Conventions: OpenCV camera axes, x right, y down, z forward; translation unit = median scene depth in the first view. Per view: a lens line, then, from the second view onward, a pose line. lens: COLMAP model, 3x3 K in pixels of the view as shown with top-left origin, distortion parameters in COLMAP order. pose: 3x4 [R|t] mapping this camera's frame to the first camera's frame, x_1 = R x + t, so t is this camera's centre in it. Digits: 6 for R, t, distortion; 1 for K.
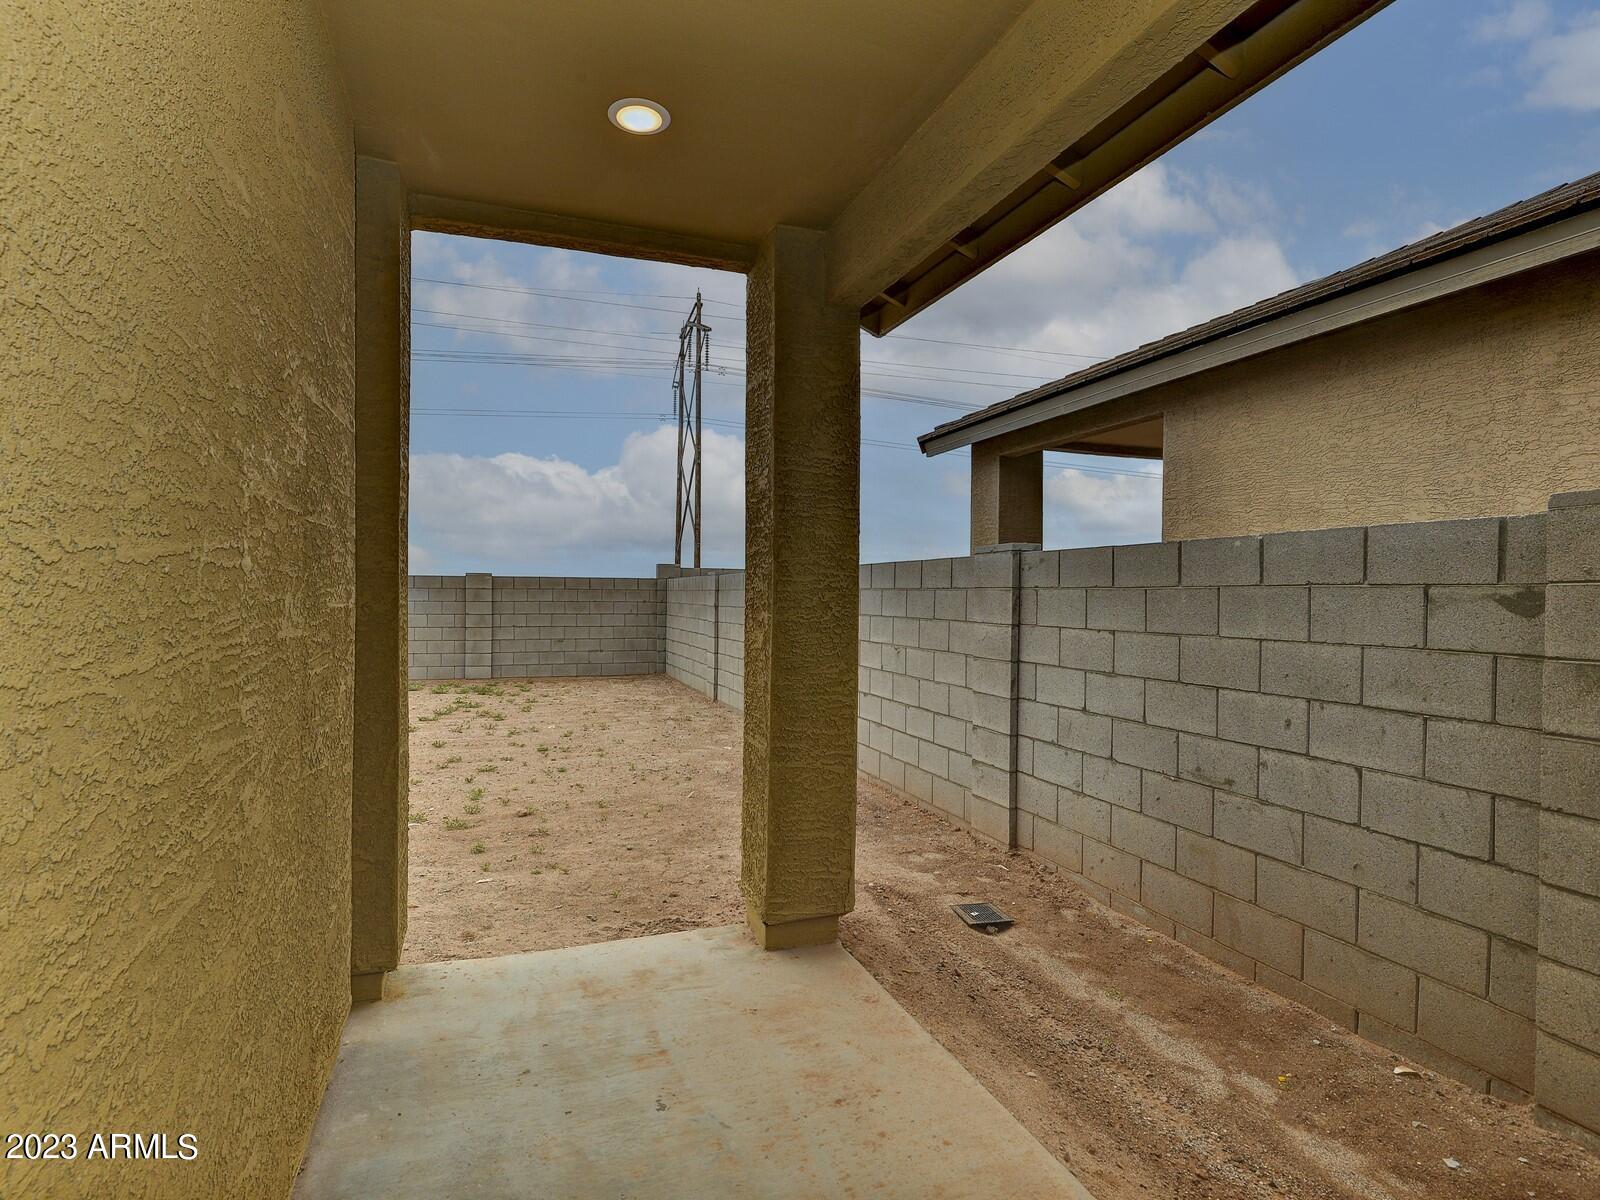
lens RADIAL K [[828.3, 0, 800.9], [0, 828.3, 597.4], [0, 0, 1]] dist [-0.002212, -0.000184]
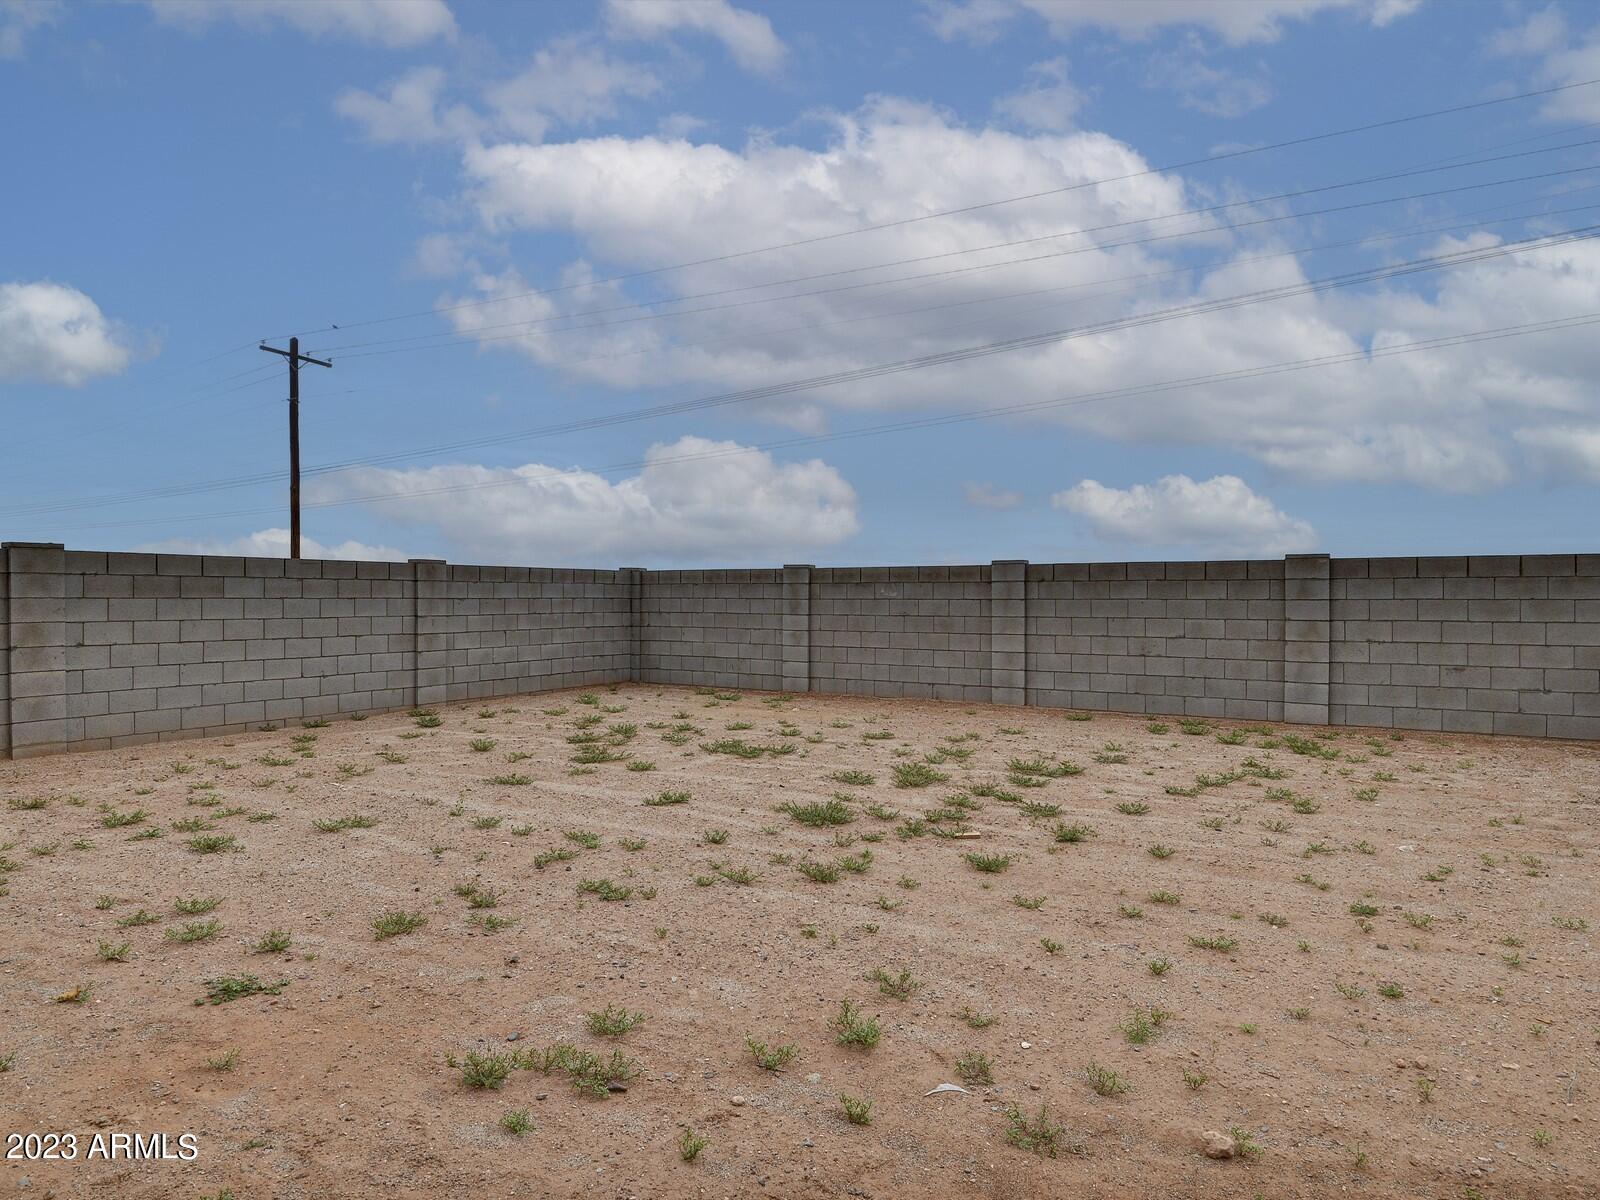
lens RADIAL K [[980.9, 0, 800.2], [0, 980.9, 595.9], [0, 0, 1]] dist [-0.010663, -0.003797]
pose [[0.617723, -0.008757, -0.786347, -0.061845], [0.000677, 0.999944, -0.010603, 0.012994], [0.786395, 0.006018, 0.617694, 0.326315]]
